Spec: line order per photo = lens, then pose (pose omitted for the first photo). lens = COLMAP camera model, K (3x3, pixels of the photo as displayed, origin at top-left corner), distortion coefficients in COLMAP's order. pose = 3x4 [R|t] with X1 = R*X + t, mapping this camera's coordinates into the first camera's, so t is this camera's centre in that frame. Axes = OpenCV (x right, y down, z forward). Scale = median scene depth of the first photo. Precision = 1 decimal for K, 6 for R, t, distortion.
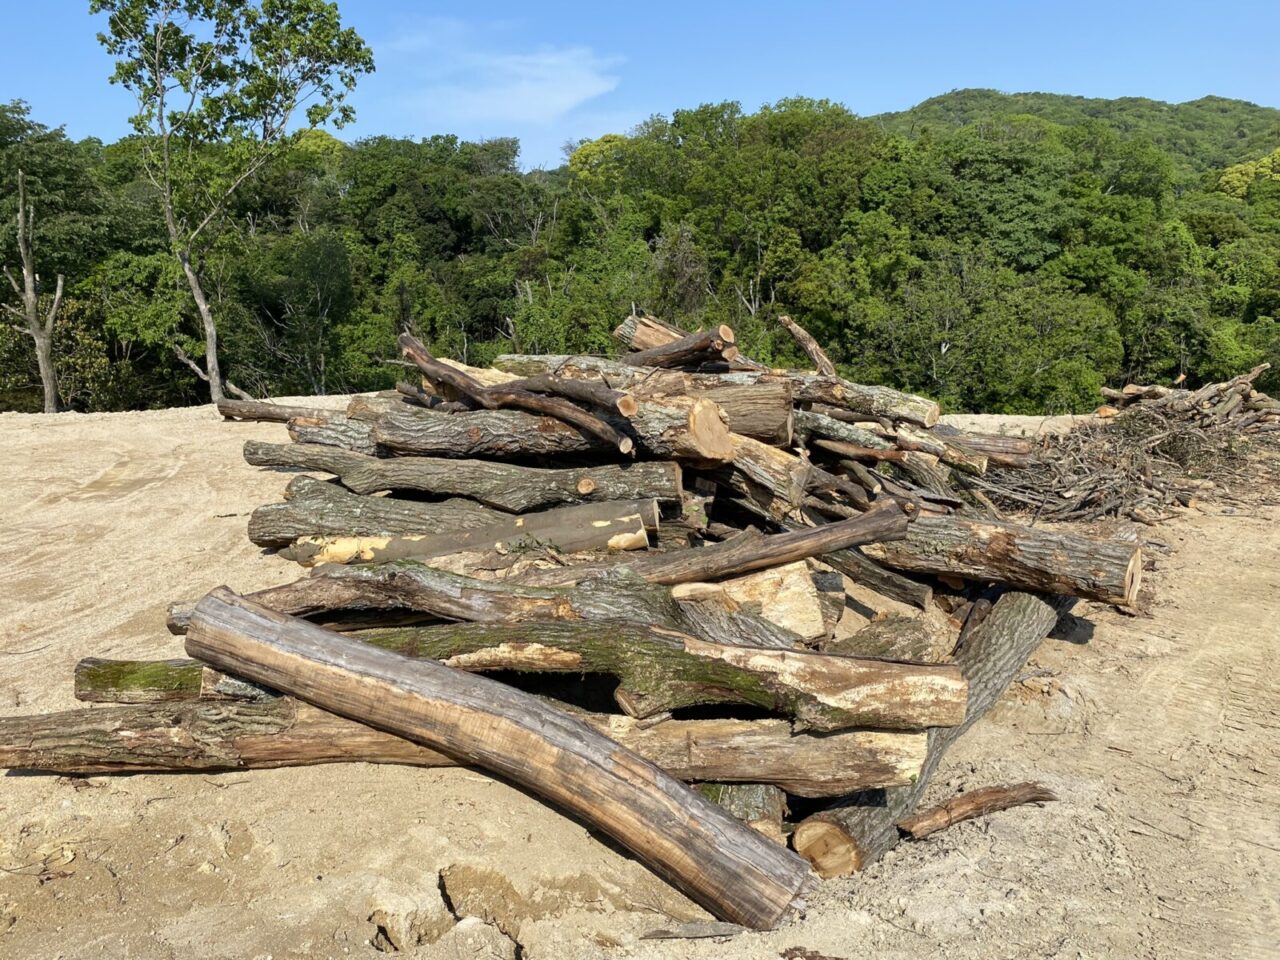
lens RADIAL K [[1054.5, 0, 640.0], [0, 1054.5, 480.0], [0, 0, 1]] dist [0.069092, -0.002646]
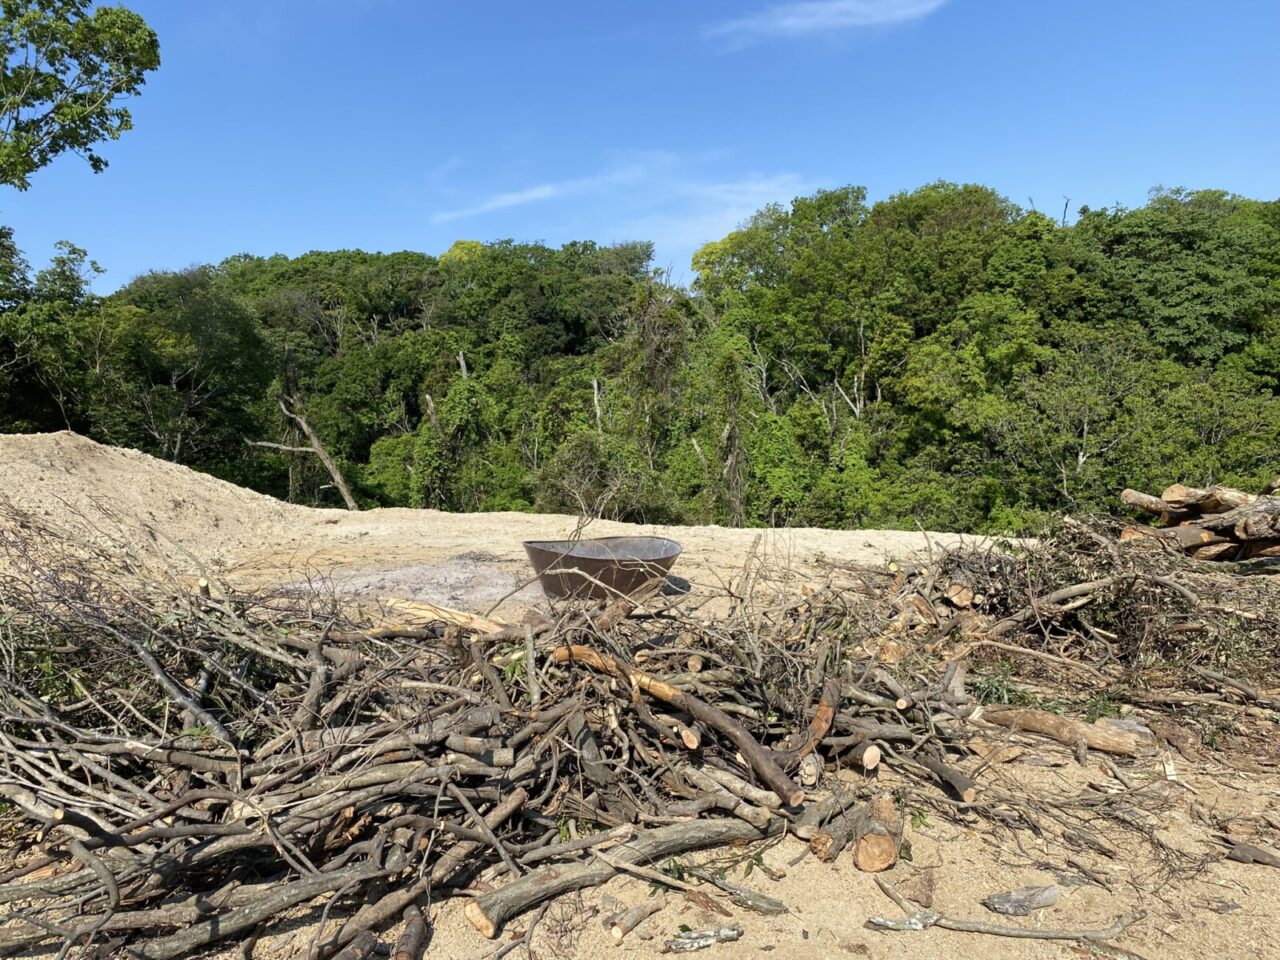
lens RADIAL K [[999.4, 0, 641.2], [0, 999.4, 508.2], [0, 0, 1]] dist [0.007281, 0.038537]
pose [[0.974528, 0.031365, -0.222063, 0.124173], [-0.049517, 0.995828, -0.076650, -0.010154], [0.218733, 0.085693, 0.972015, 0.180597]]
